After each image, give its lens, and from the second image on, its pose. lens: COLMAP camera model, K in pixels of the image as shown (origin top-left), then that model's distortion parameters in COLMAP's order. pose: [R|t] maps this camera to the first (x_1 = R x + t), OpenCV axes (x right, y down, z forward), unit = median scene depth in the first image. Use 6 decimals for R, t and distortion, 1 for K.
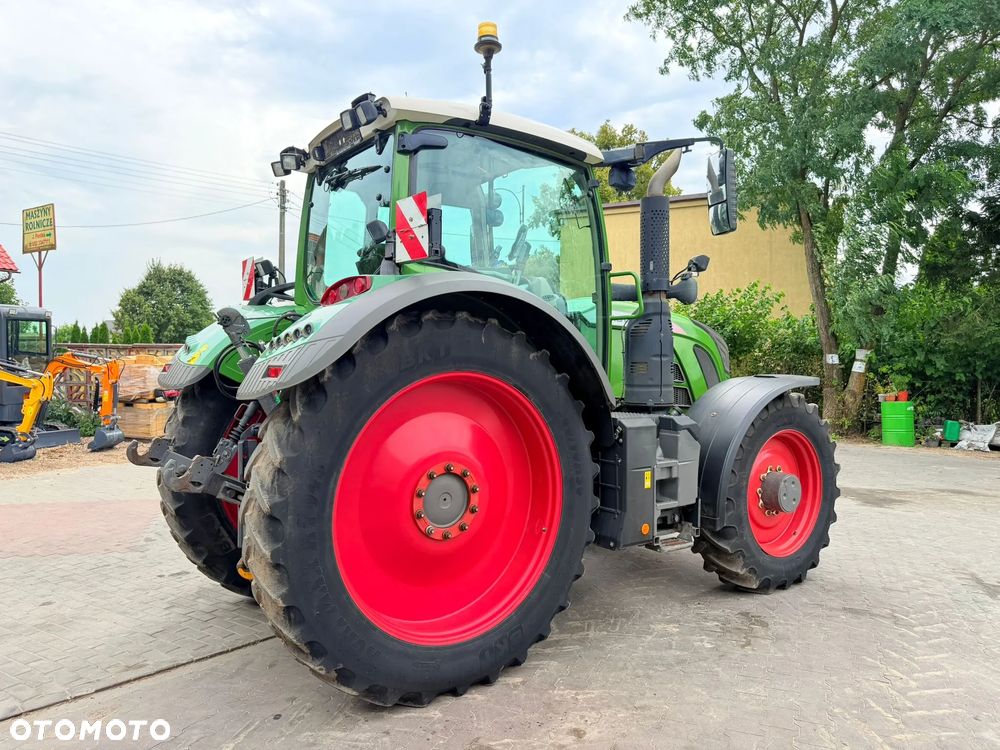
lens RADIAL K [[707.5, 0, 504.5], [0, 707.5, 366.2], [0, 0, 1]] dist [0.041637, -0.054407]
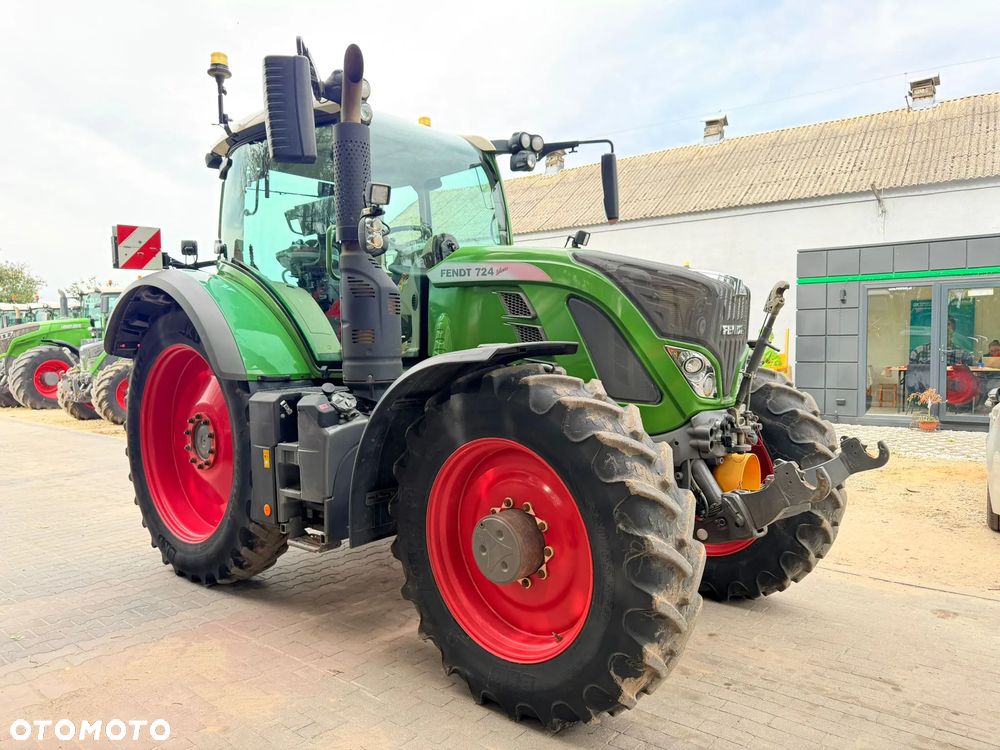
lens RADIAL K [[707.5, 0, 498.7], [0, 707.5, 380.1], [0, 0, 1]] dist [0.041637, -0.054407]
pose [[0.213651, 0.042002, -0.976007, 1.116088], [0.021840, 0.998620, 0.047756, 0.017739], [0.976666, -0.031519, 0.212439, 1.043325]]
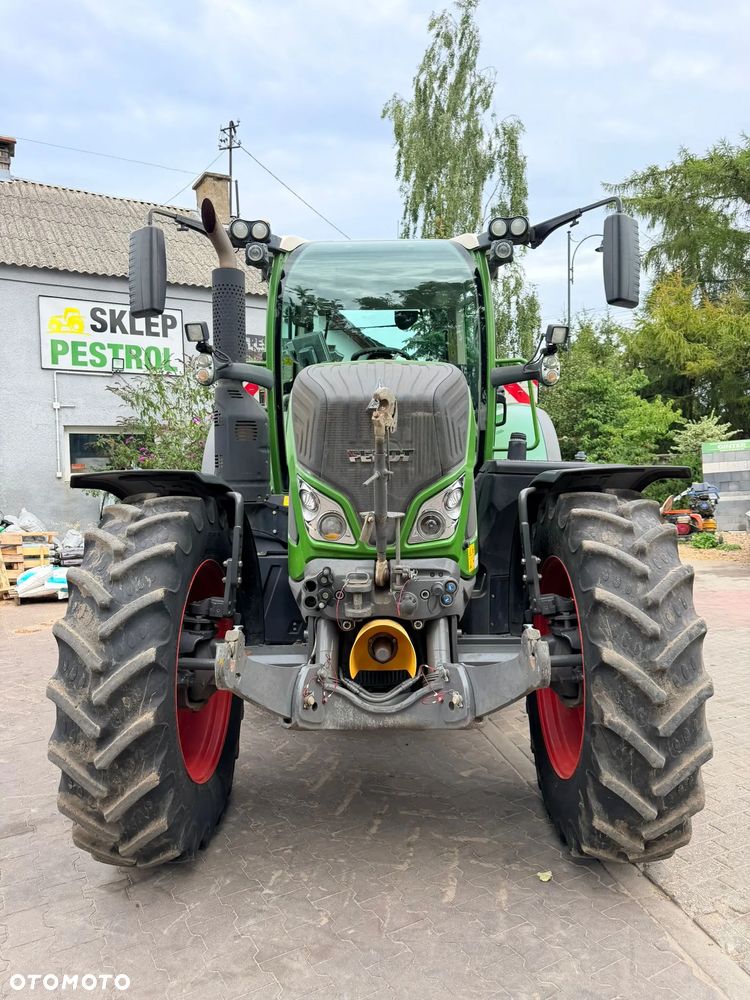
lens RADIAL K [[707.5, 0, 384.5], [0, 707.5, 498.3], [0, 0, 1]] dist [0.041637, -0.054407]
pose [[-0.593348, 0.034479, -0.804208, 0.876878], [0.007383, 0.999273, 0.037395, 0.018328], [0.804913, 0.016251, -0.593171, 1.796645]]
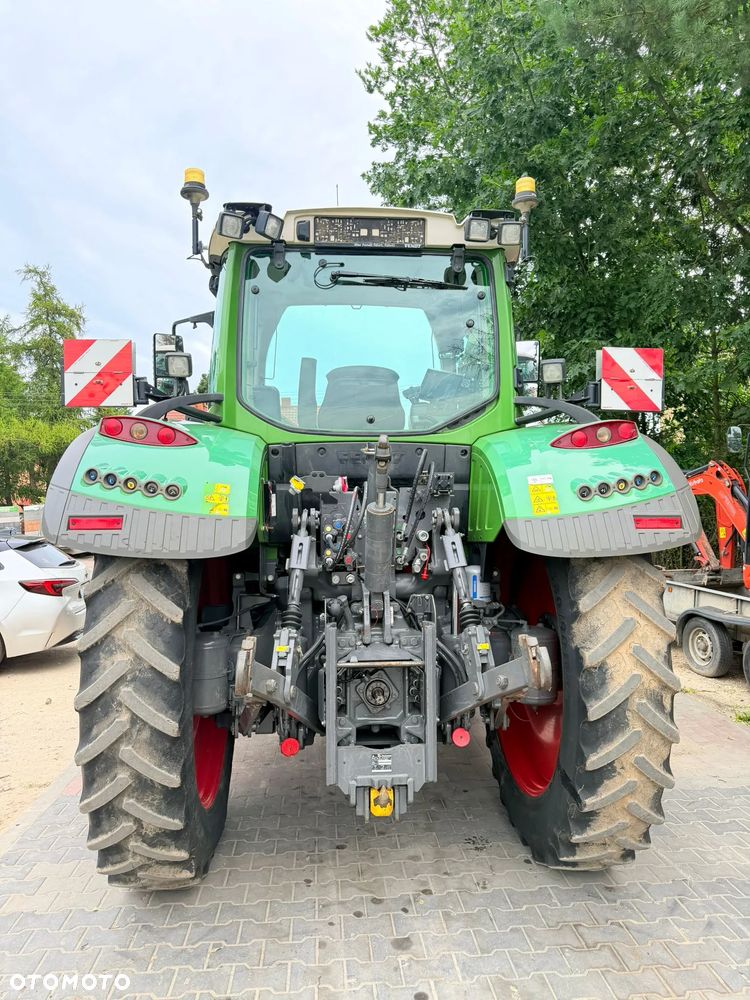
lens RADIAL K [[707.5, 0, 369.7], [0, 707.5, 499.2], [0, 0, 1]] dist [0.041637, -0.054407]
pose [[0.532539, 0.006300, 0.846382, -0.877848], [0.006688, 0.999910, -0.011651, -0.009132], [-0.846379, 0.011865, 0.532449, 0.569567]]
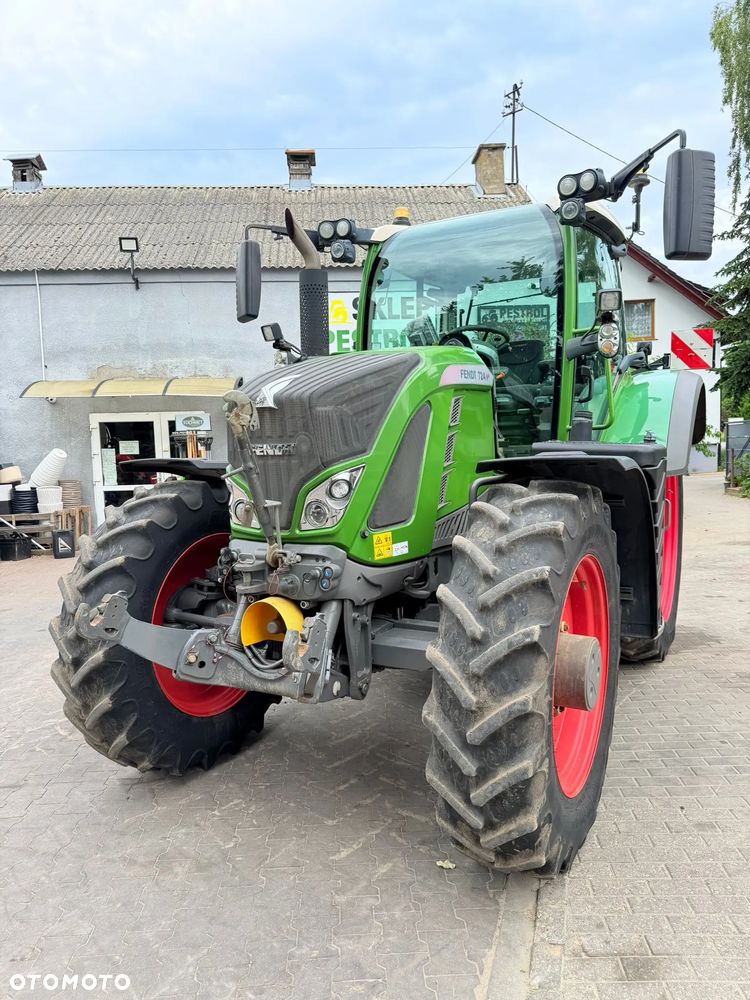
lens RADIAL K [[707.5, 0, 380.6], [0, 707.5, 505.4], [0, 0, 1]] dist [0.041637, -0.054407]
pose [[-0.902085, 0.053649, -0.428211, 0.602288], [0.017075, 0.995903, 0.088803, 0.000773], [0.431221, 0.072796, -0.899305, 2.066494]]
